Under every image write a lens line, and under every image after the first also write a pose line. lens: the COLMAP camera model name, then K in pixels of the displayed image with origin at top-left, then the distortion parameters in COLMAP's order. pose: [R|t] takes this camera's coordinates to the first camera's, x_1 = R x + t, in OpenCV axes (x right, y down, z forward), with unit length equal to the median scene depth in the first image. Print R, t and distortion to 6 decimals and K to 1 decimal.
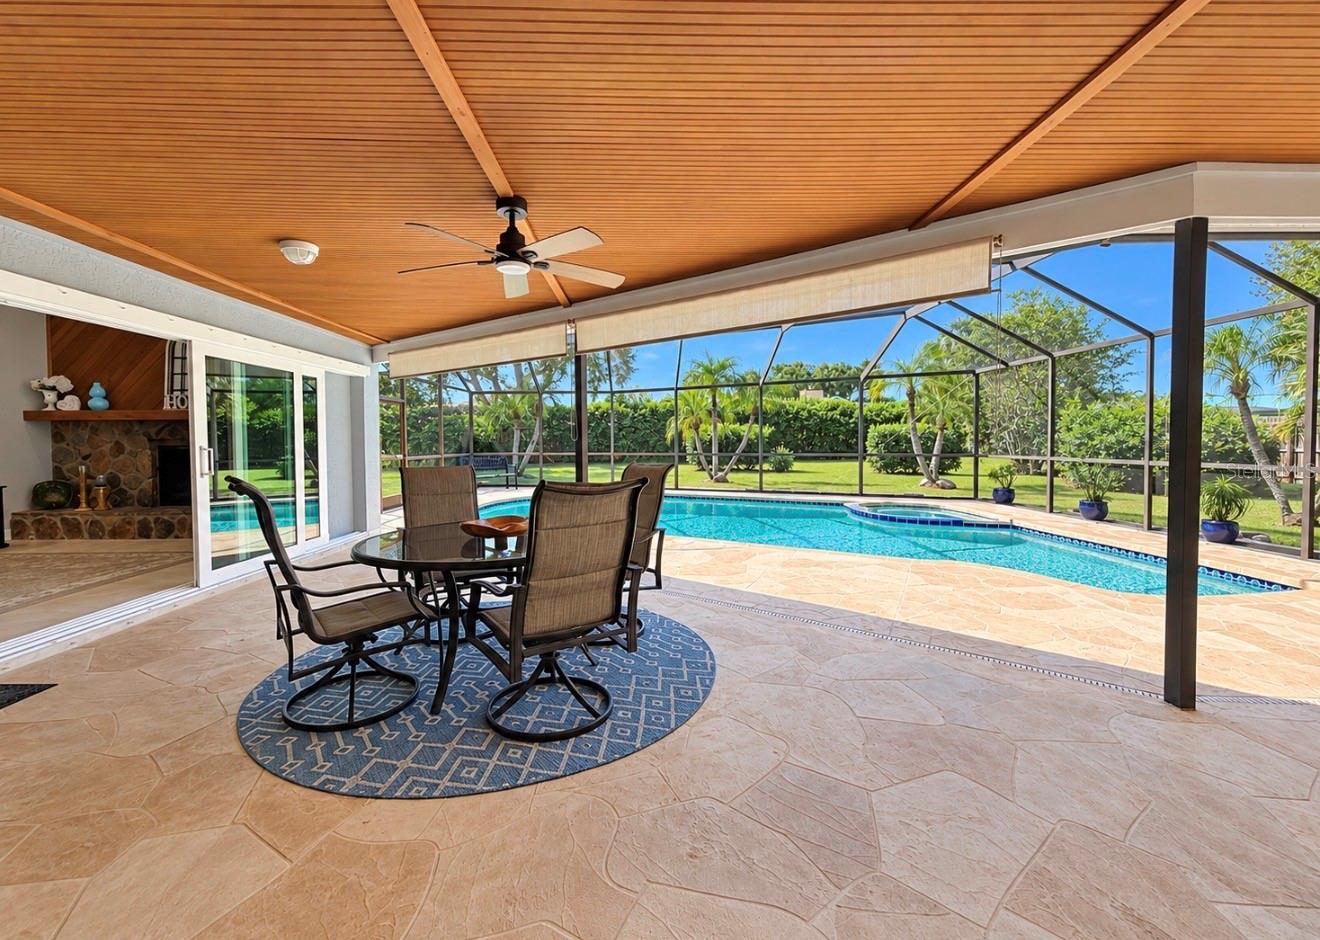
lens RADIAL K [[531.4, 0, 661.9], [0, 531.4, 449.3], [0, 0, 1]] dist [-0.005075, -0.000697]
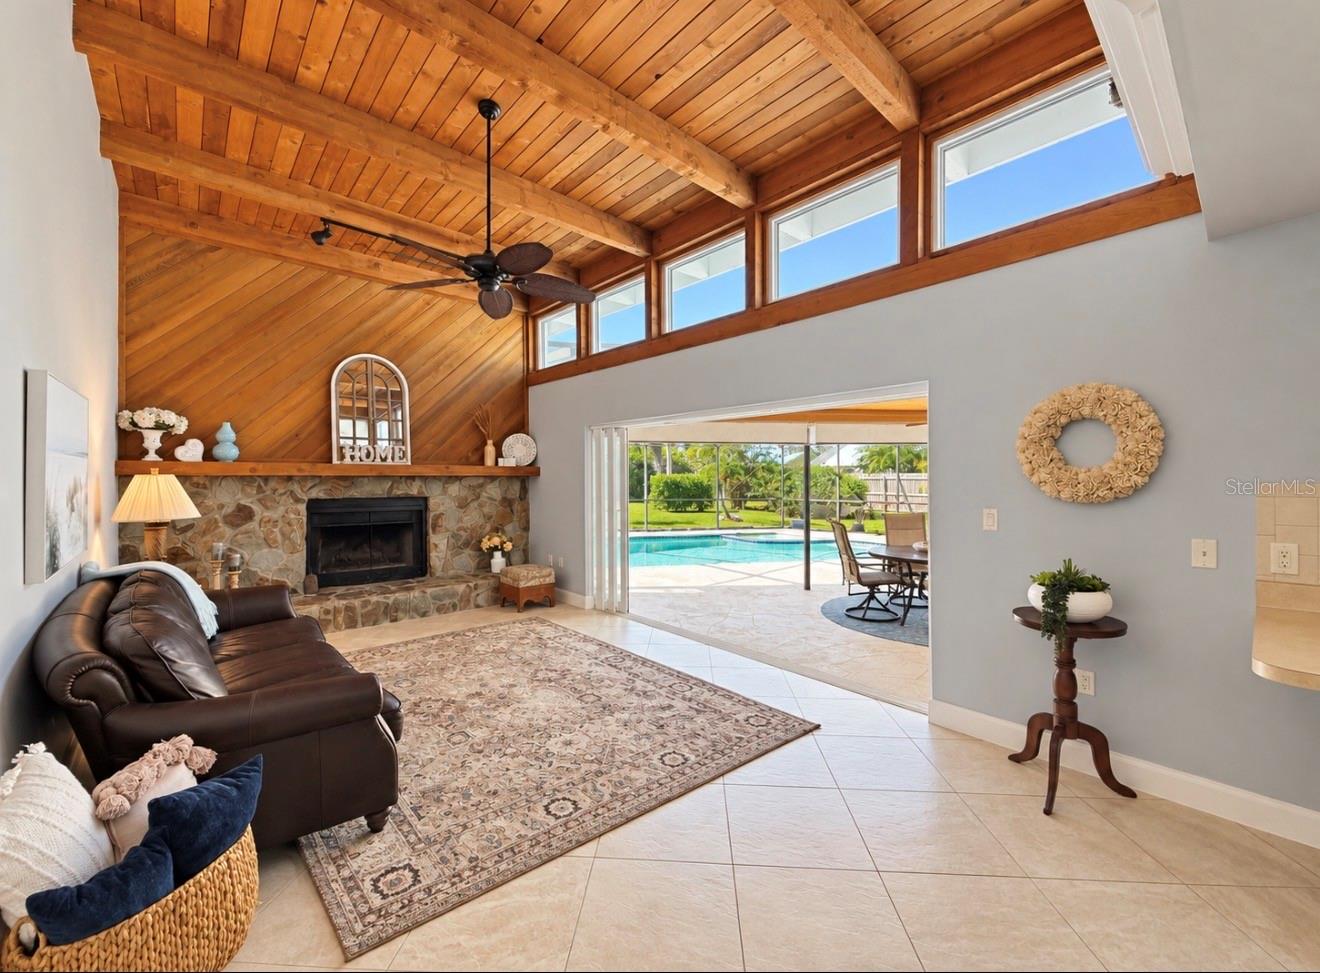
lens RADIAL K [[517.9, 0, 660.0], [0, 517.9, 486.5], [0, 0, 1]] dist [-0.026983, 0.000012]
pose [[0.750997, -0.006029, 0.660278, -1.076534], [0.017089, 0.999801, -0.010308, -0.024060], [-0.660084, 0.019025, 0.750951, 0.123316]]
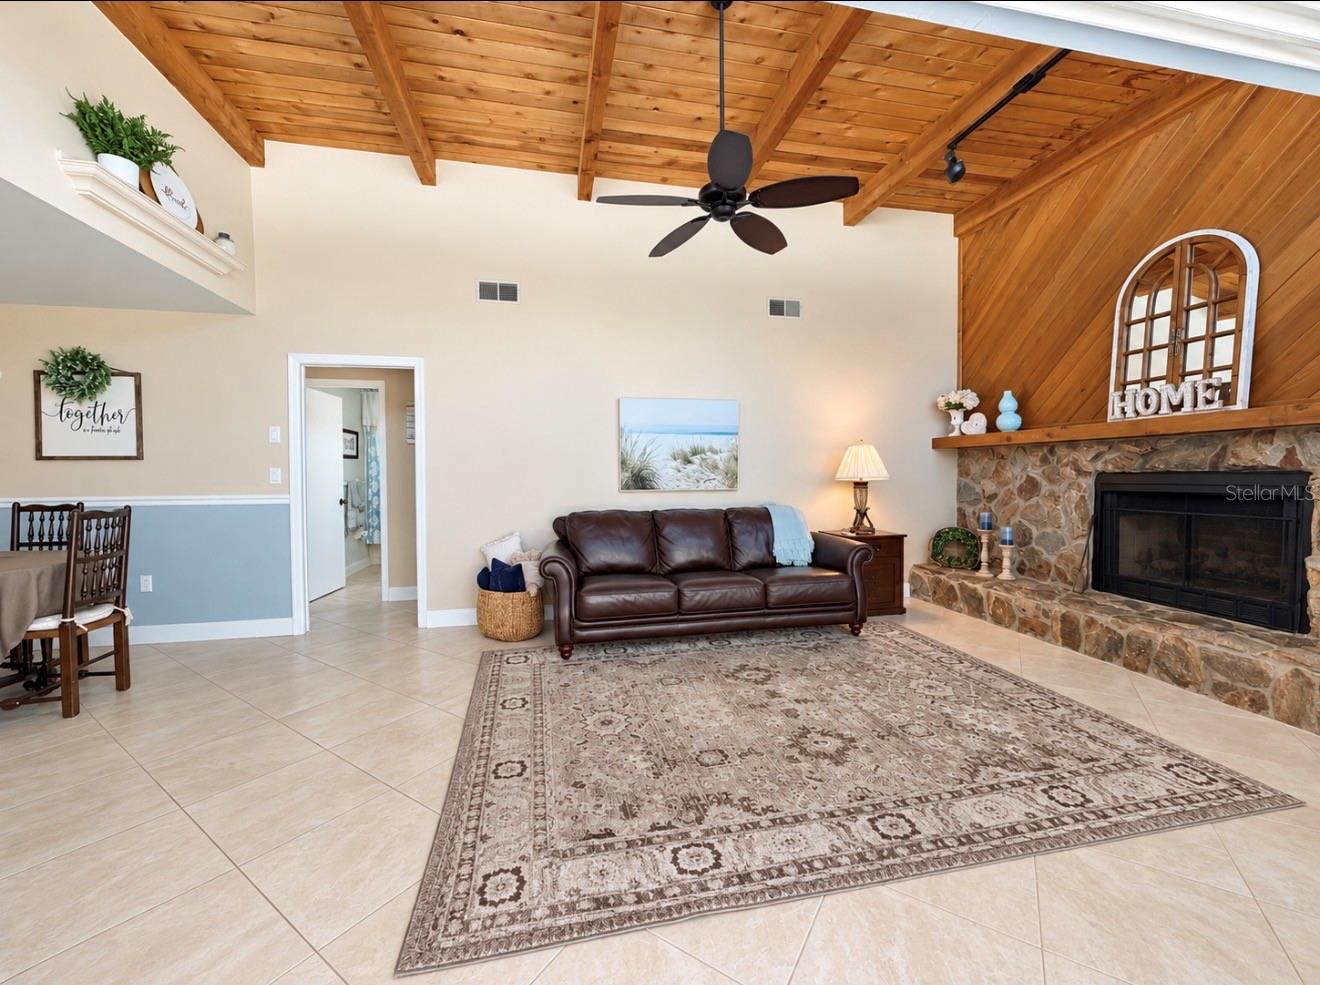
lens RADIAL K [[534.3, 0, 660.0], [0, 534.3, 492.5], [0, 0, 1]] dist [-0.012143, 0.000192]
pose [[0.194314, 0.042911, -0.980000, -0.488619], [-0.022104, 0.998981, 0.039359, -0.011147], [0.980690, 0.014014, 0.195065, 0.434546]]
